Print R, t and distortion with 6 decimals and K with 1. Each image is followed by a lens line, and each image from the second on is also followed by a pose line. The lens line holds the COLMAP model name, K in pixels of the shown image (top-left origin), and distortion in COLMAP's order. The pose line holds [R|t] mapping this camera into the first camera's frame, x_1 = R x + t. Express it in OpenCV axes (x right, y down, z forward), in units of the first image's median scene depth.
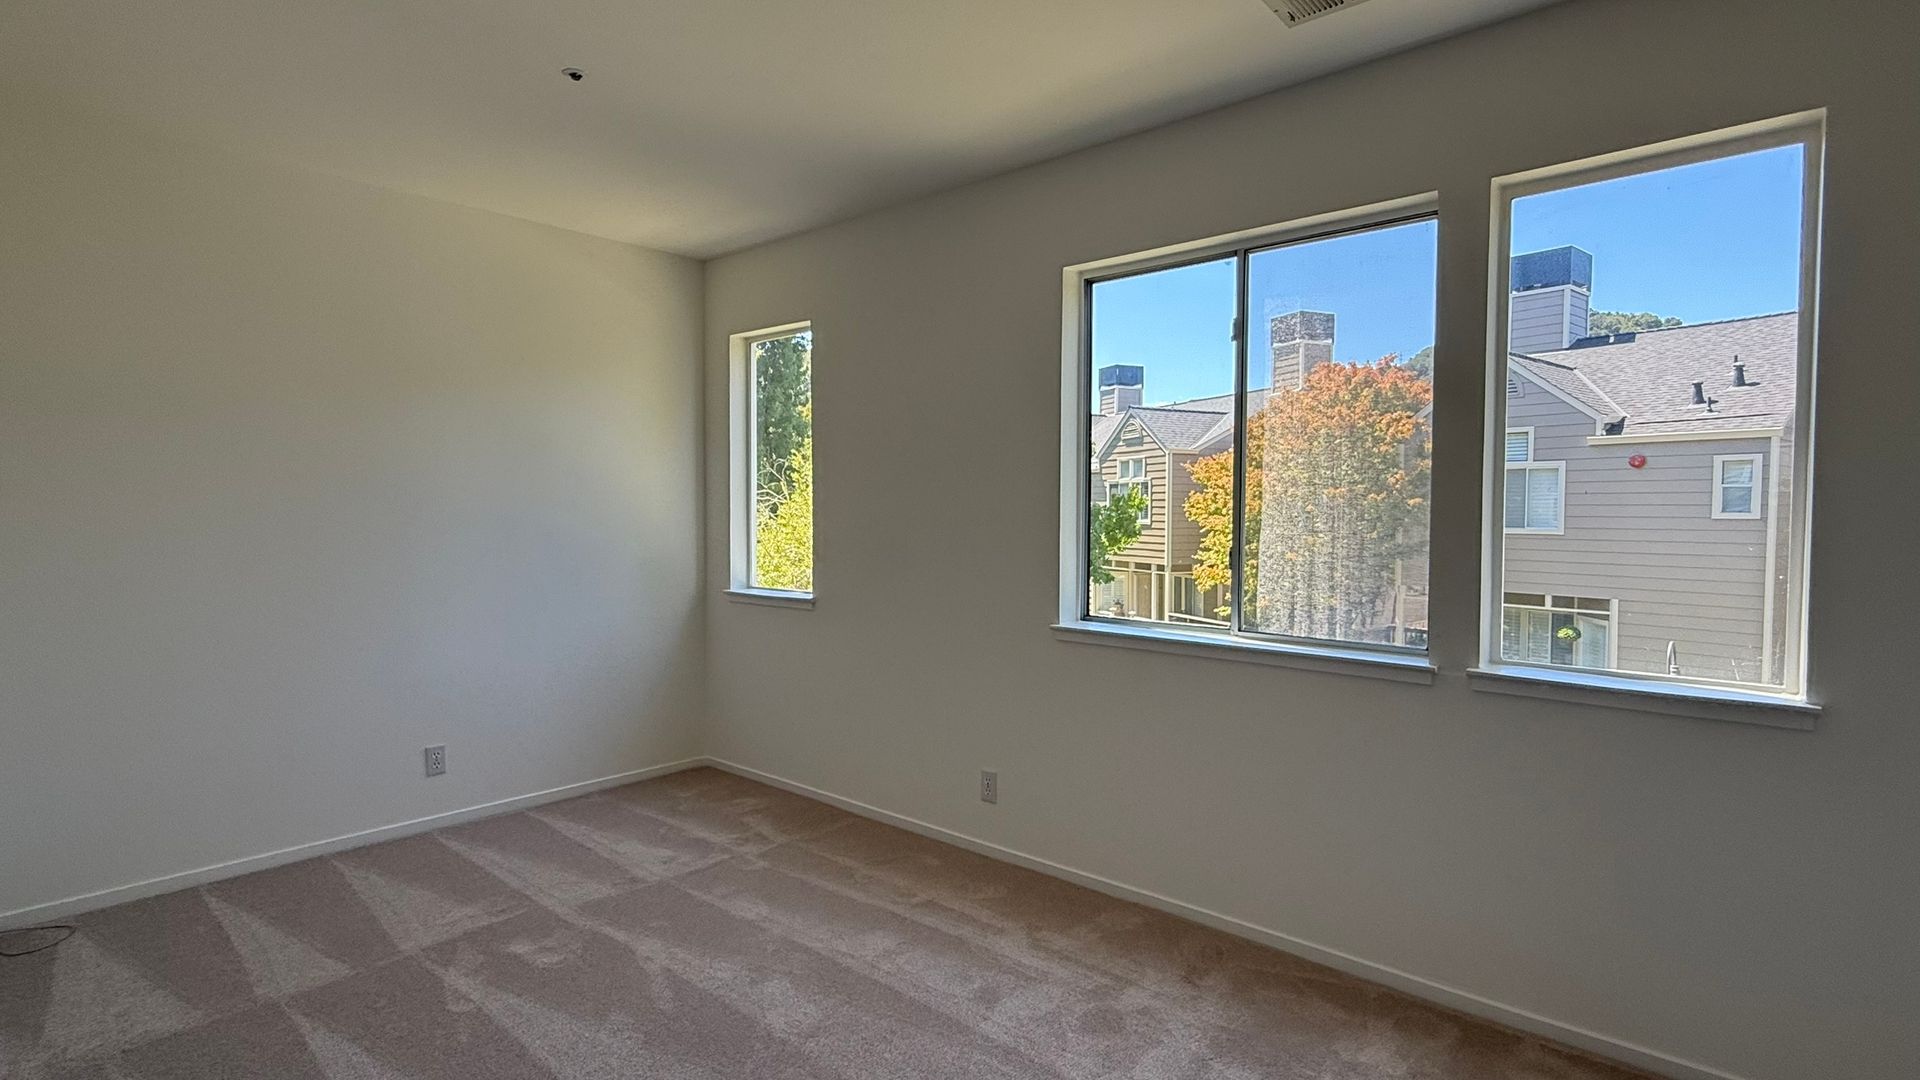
lens RADIAL K [[934.2, 0, 960.0], [0, 934.2, 540.0], [0, 0, 1]] dist [0.000647, 0.000459]
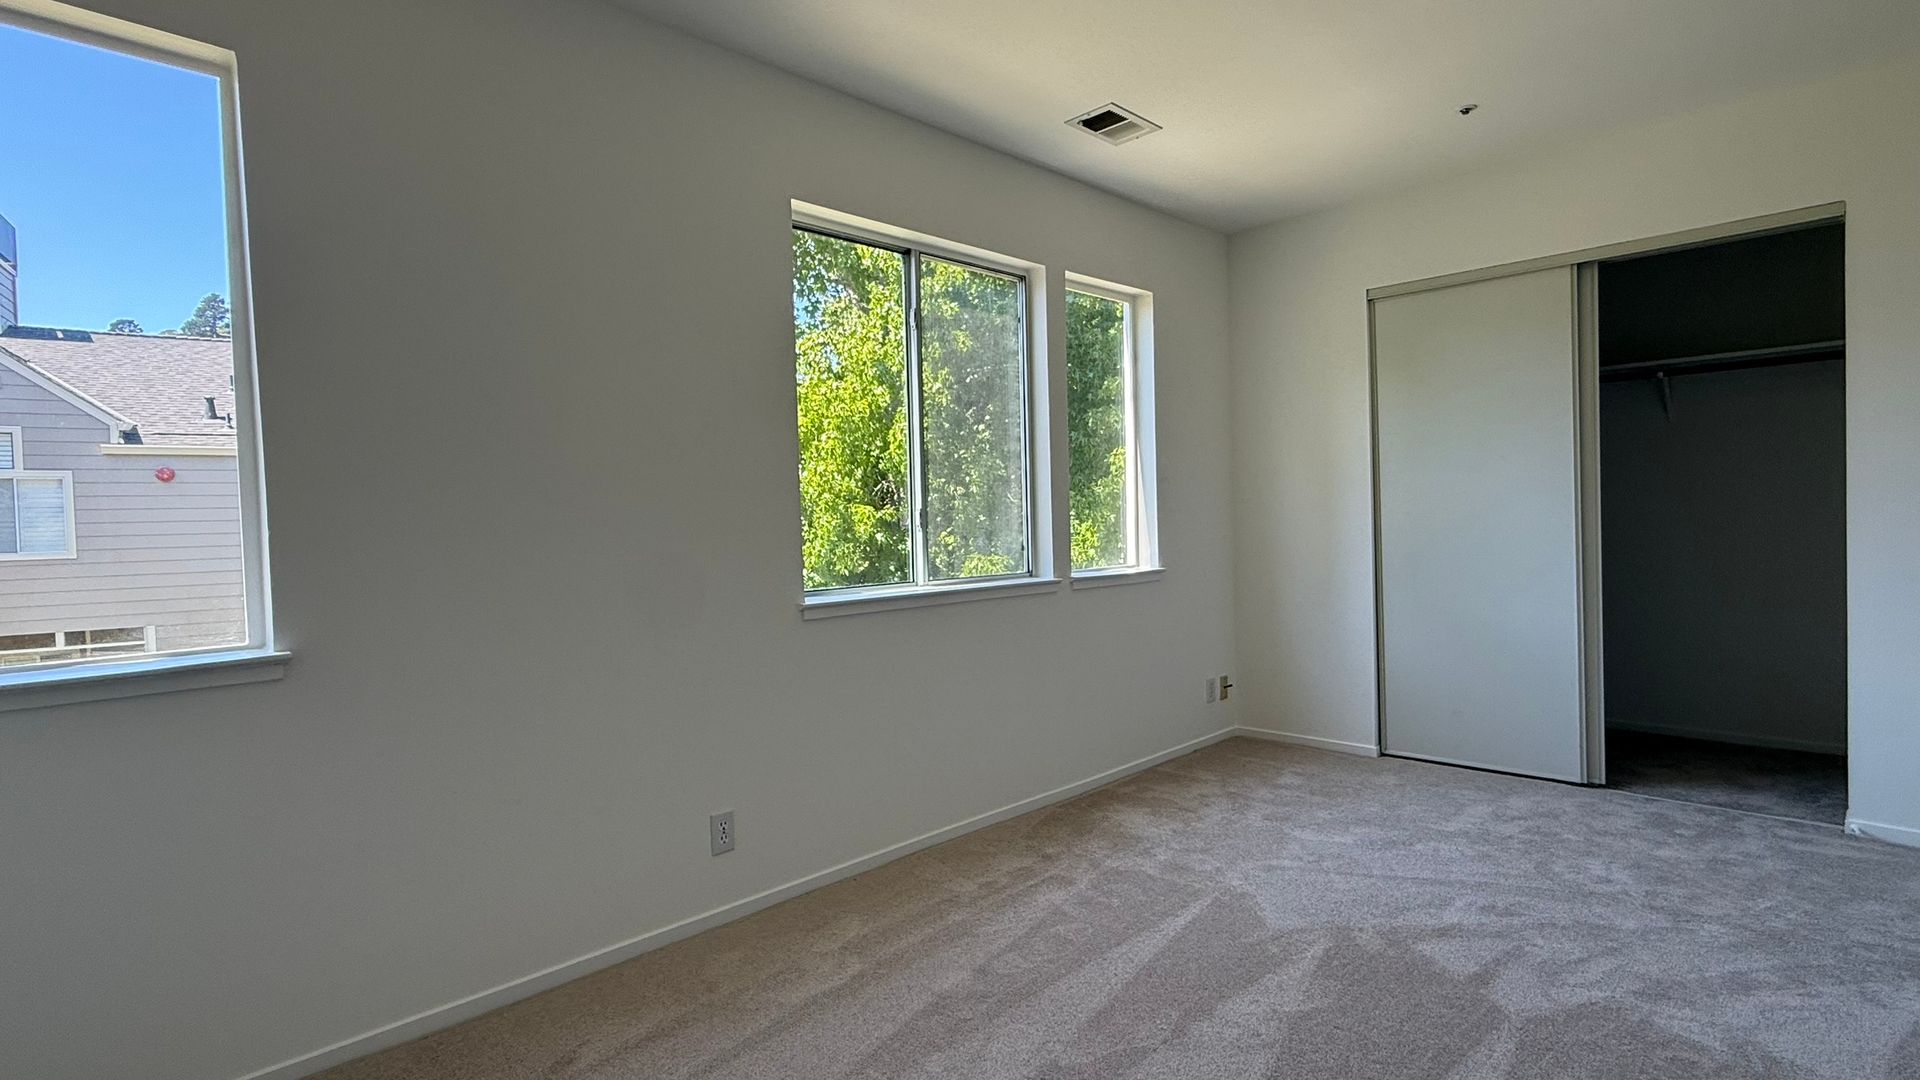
lens RADIAL K [[934.2, 0, 960.0], [0, 934.2, 540.0], [0, 0, 1]] dist [0.000647, 0.000459]
pose [[0.063535, -0.028696, 0.997567, -0.543760], [0.057498, 0.998031, 0.025047, 0.010020], [-0.996322, 0.055767, 0.065060, 0.556221]]
